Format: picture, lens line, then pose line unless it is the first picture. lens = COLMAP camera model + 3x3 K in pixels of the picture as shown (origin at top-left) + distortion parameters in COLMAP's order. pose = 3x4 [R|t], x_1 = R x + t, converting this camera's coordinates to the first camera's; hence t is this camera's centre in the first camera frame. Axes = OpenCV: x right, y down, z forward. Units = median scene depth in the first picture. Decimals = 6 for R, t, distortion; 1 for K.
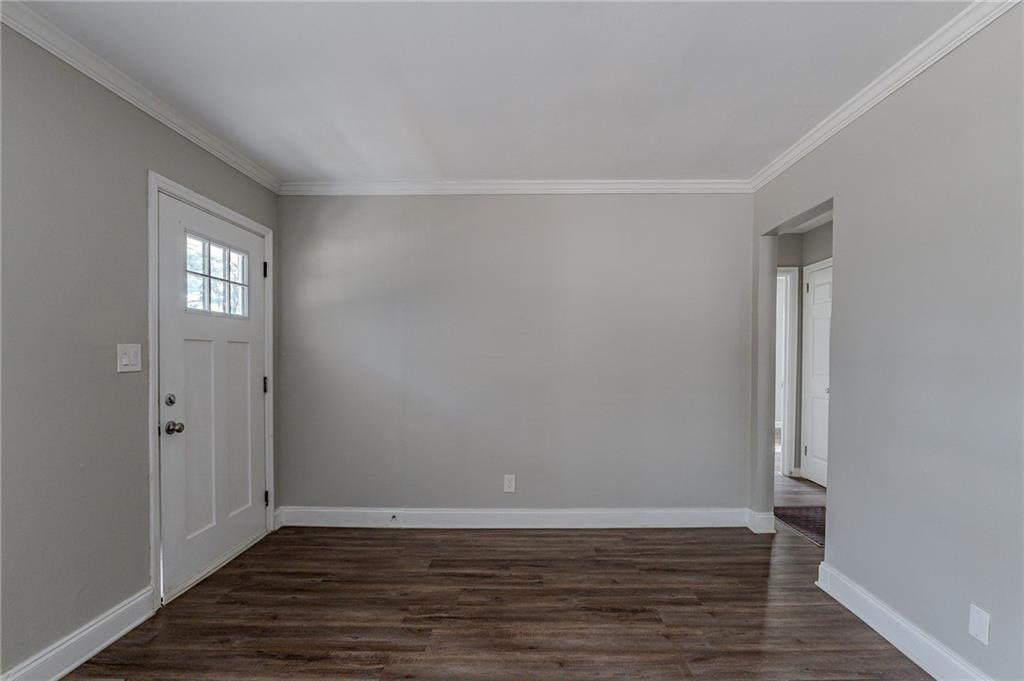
lens RADIAL K [[477.4, 0, 515.6], [0, 477.4, 361.8], [0, 0, 1]] dist [-0.000224, 0.000608]
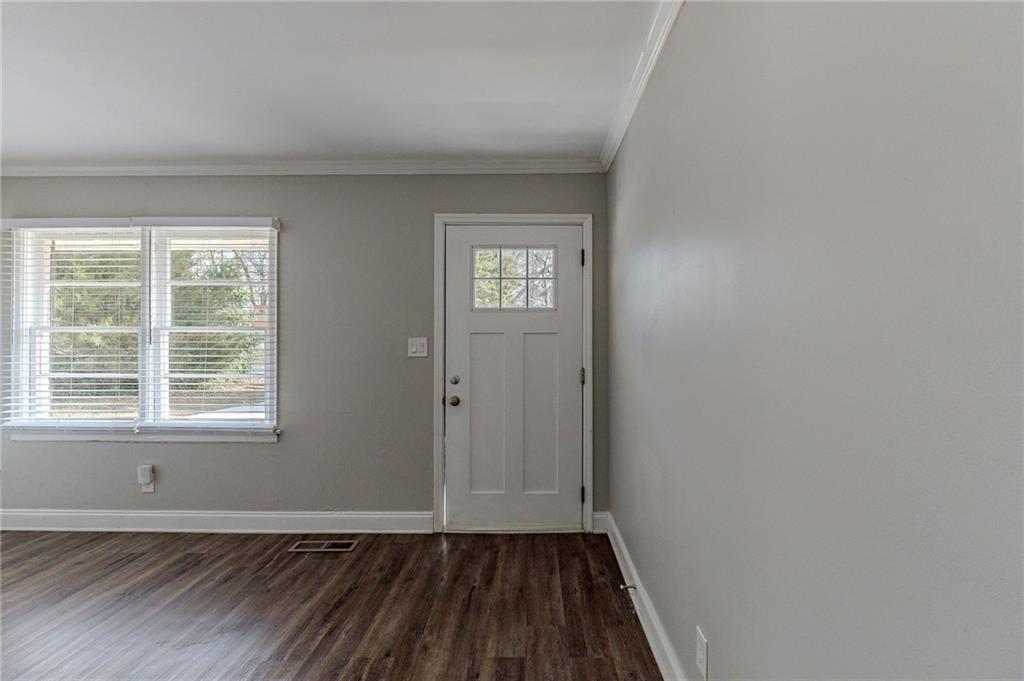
lens RADIAL K [[442.9, 0, 509.2], [0, 442.9, 346.0], [0, 0, 1]] dist [-0.019765, -0.000225]
pose [[0.019837, -0.013375, -0.999714, 0.493046], [-0.014103, 0.999807, -0.013656, 0.001943], [0.999704, 0.014370, 0.019644, 1.120315]]
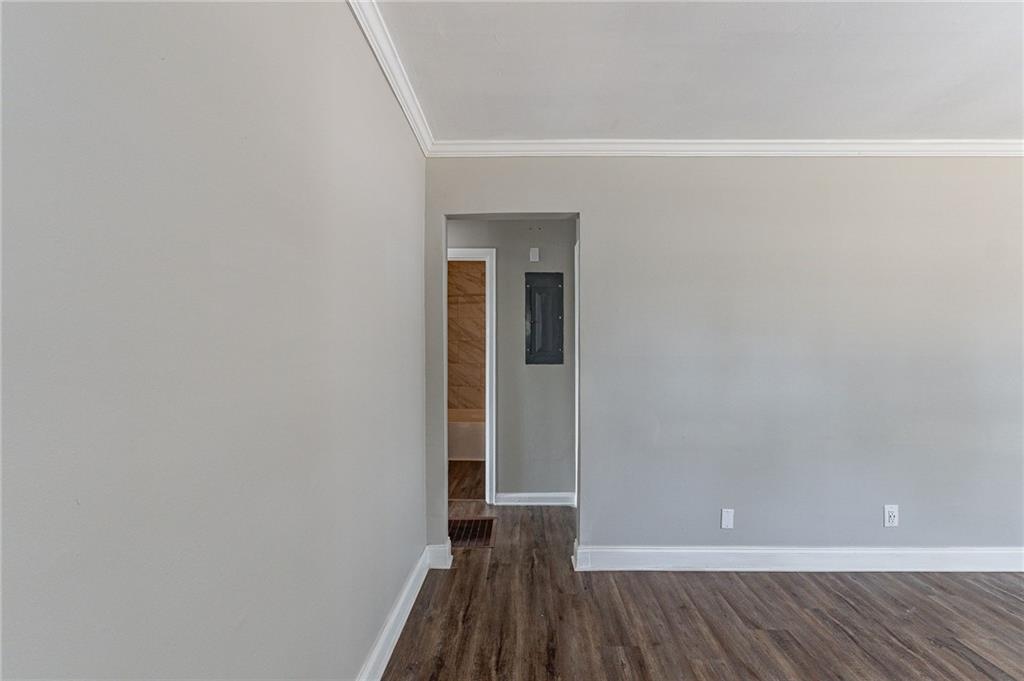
lens RADIAL K [[477.4, 0, 515.9], [0, 477.4, 345.1], [0, 0, 1]] dist [-0.000224, 0.000608]
pose [[-0.020248, 0.023282, 0.999524, -0.461726], [0.018041, 0.999575, -0.022918, -0.018066], [-0.999632, 0.017568, -0.020660, 1.183347]]
